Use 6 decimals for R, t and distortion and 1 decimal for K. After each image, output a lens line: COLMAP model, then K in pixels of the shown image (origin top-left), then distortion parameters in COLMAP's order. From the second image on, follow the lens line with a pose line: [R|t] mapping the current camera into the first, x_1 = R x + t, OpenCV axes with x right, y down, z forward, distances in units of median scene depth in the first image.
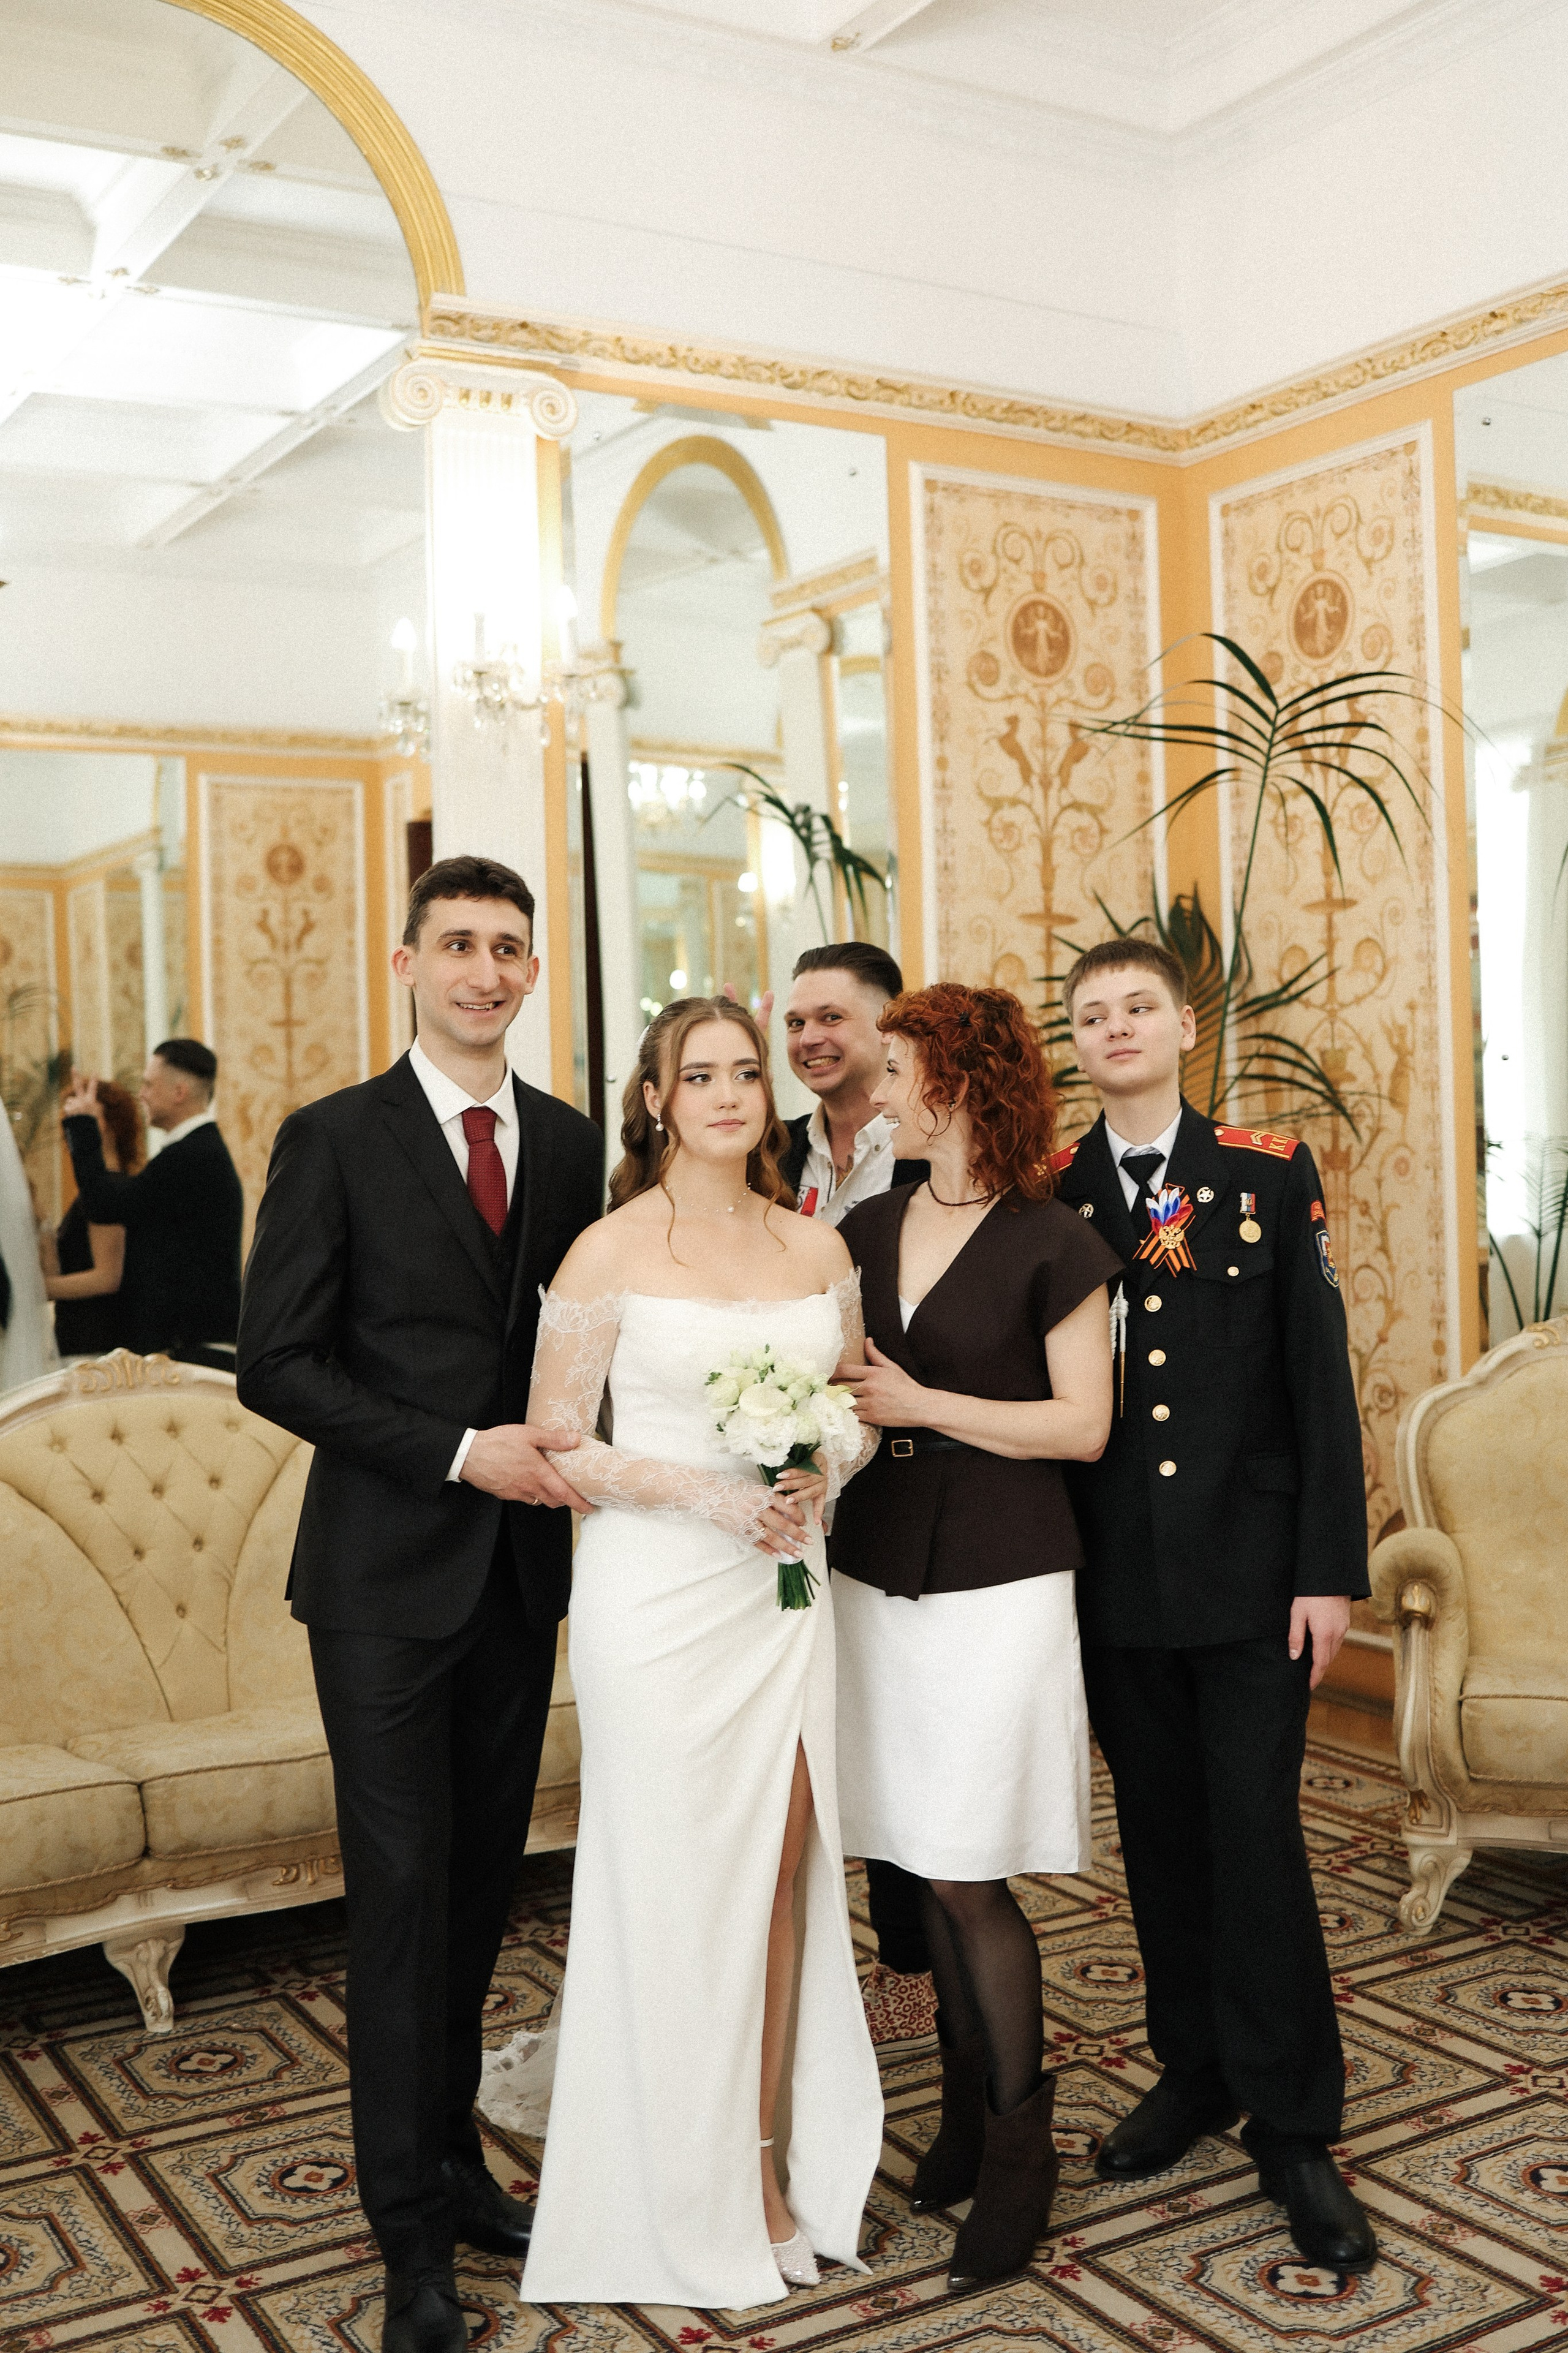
lens RADIAL K [[2456.7, 0, 861.0], [0, 2456.7, 1171.2], [0, 0, 1]] dist [-0.072828, 0.115148]
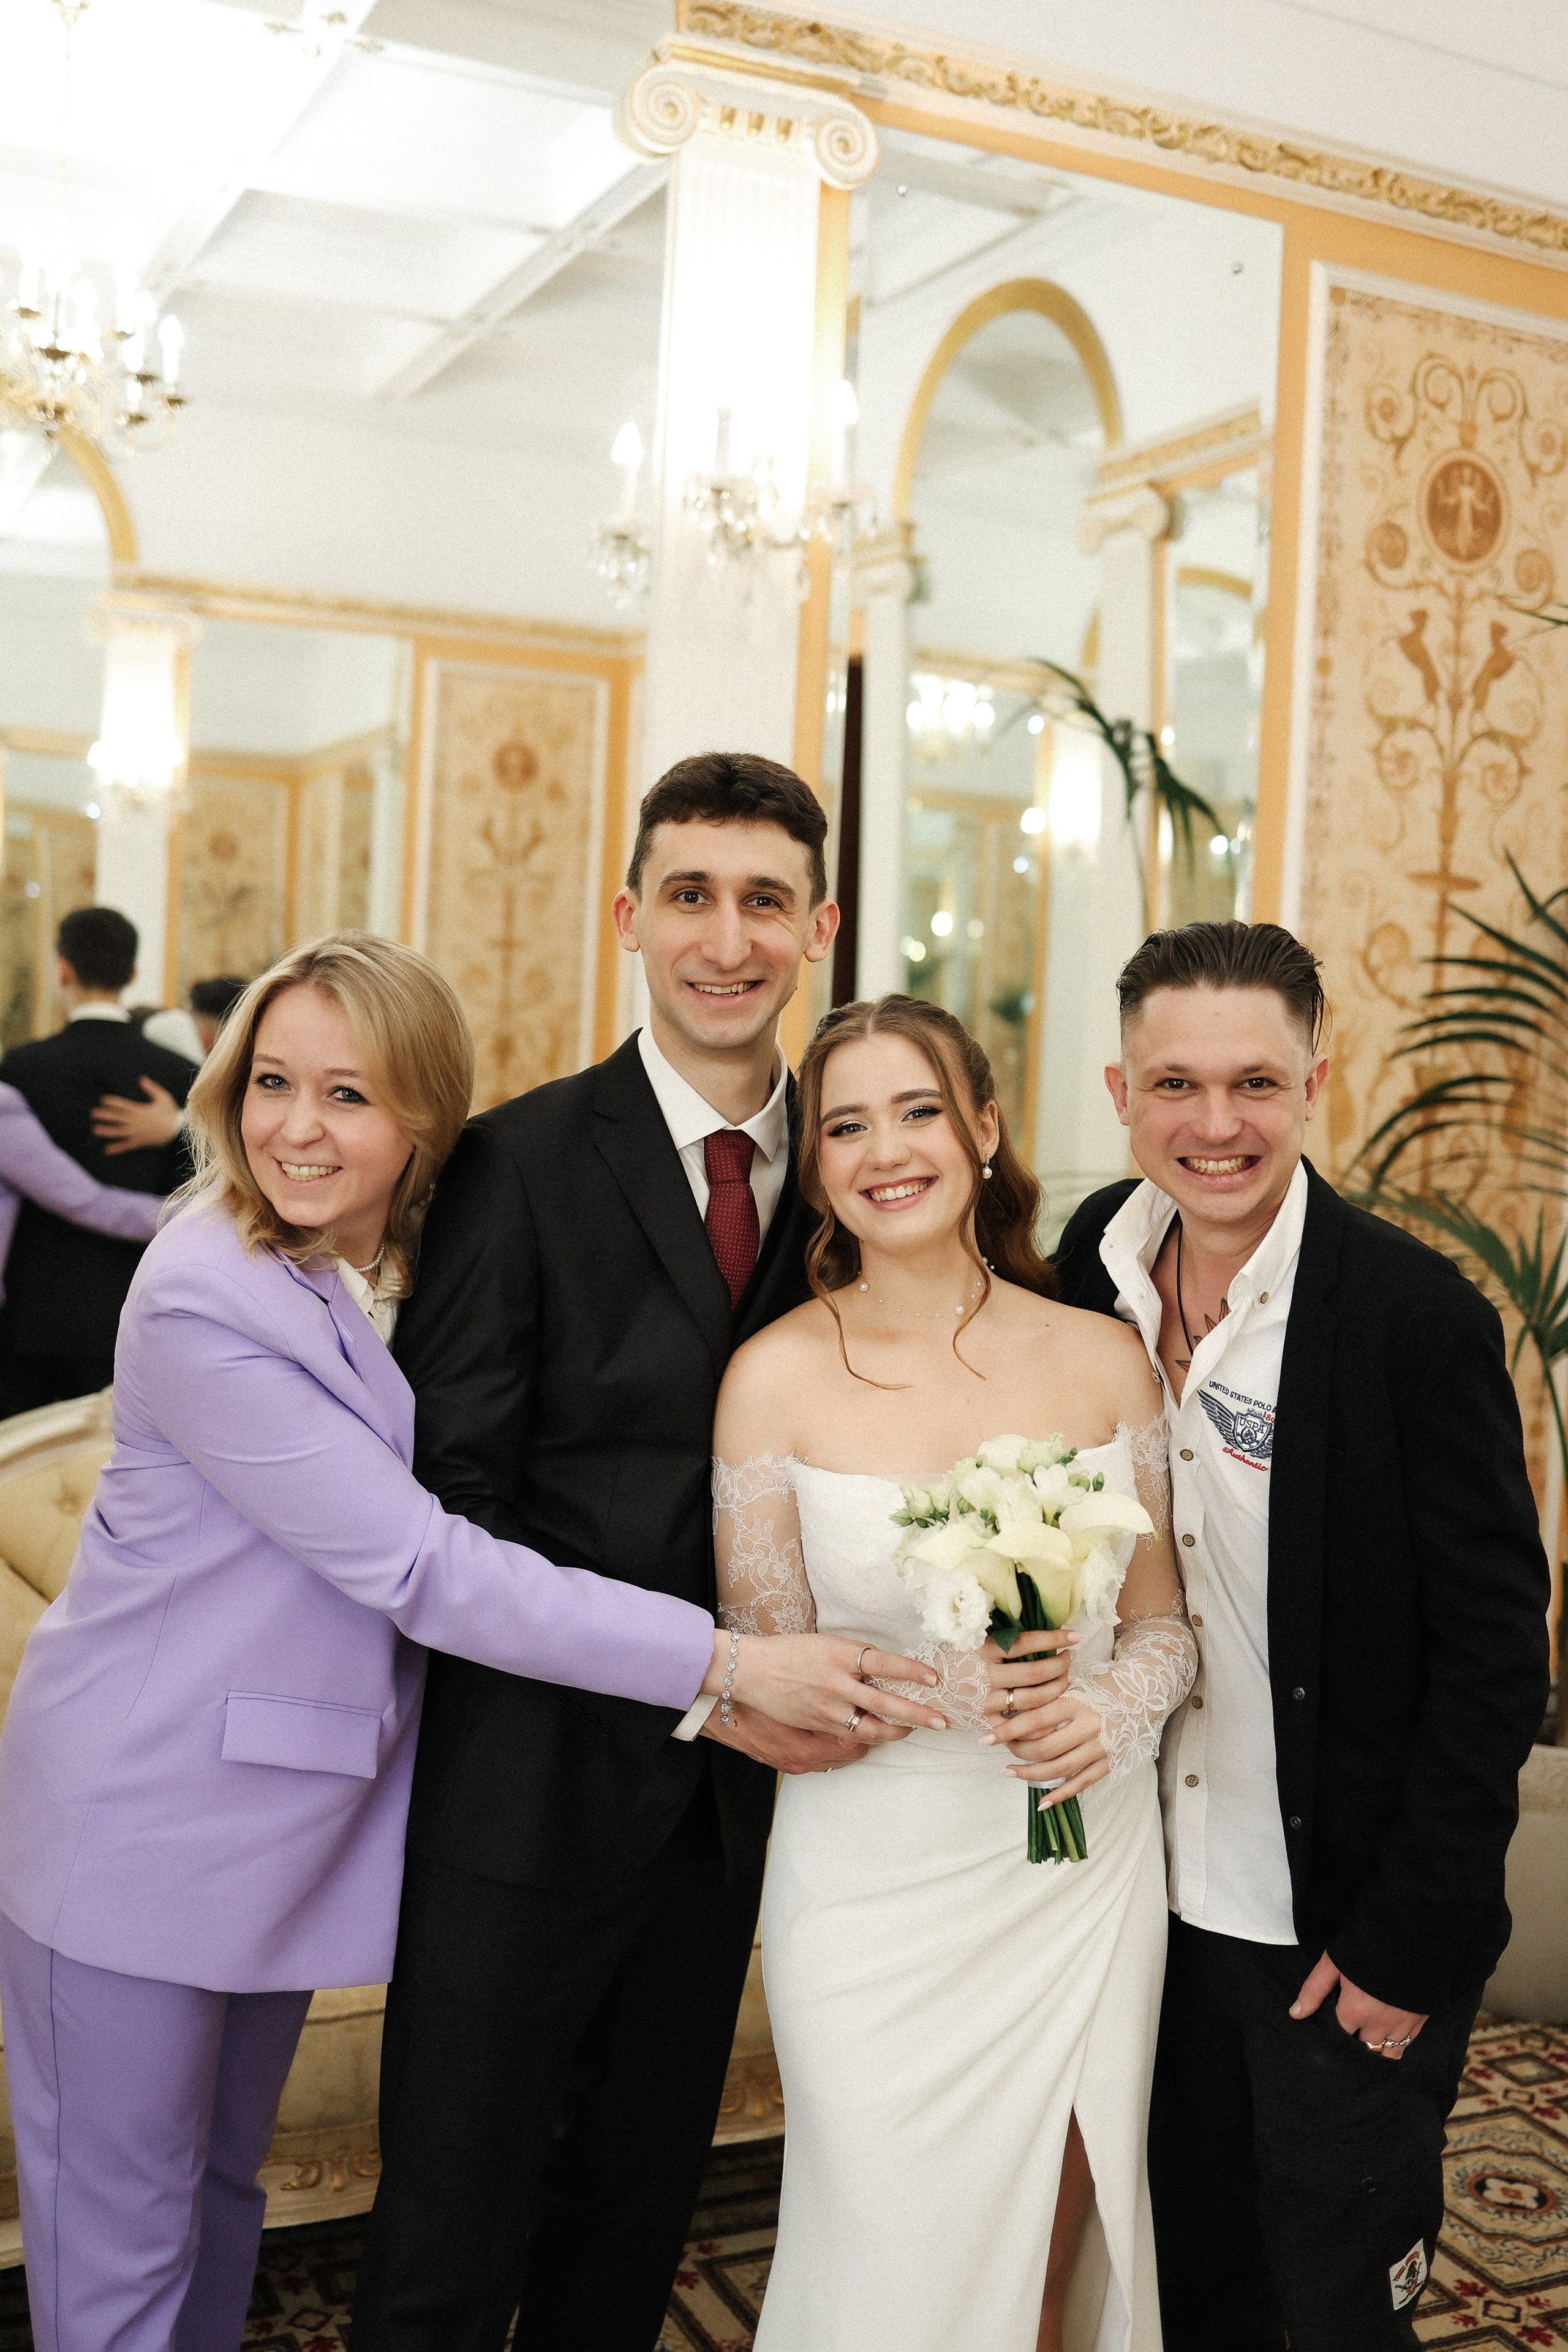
lens RADIAL K [[2340.3, 0, 817.5], [0, 2340.3, 1213.6], [0, 0, 1]] dist [-0.059148, 0.004025]
pose [[0.989993, 0.080199, -0.116108, -0.024522], [-0.074918, 0.995977, 0.049161, -0.021310], [0.119584, -0.039970, 0.992019, 0.259715]]
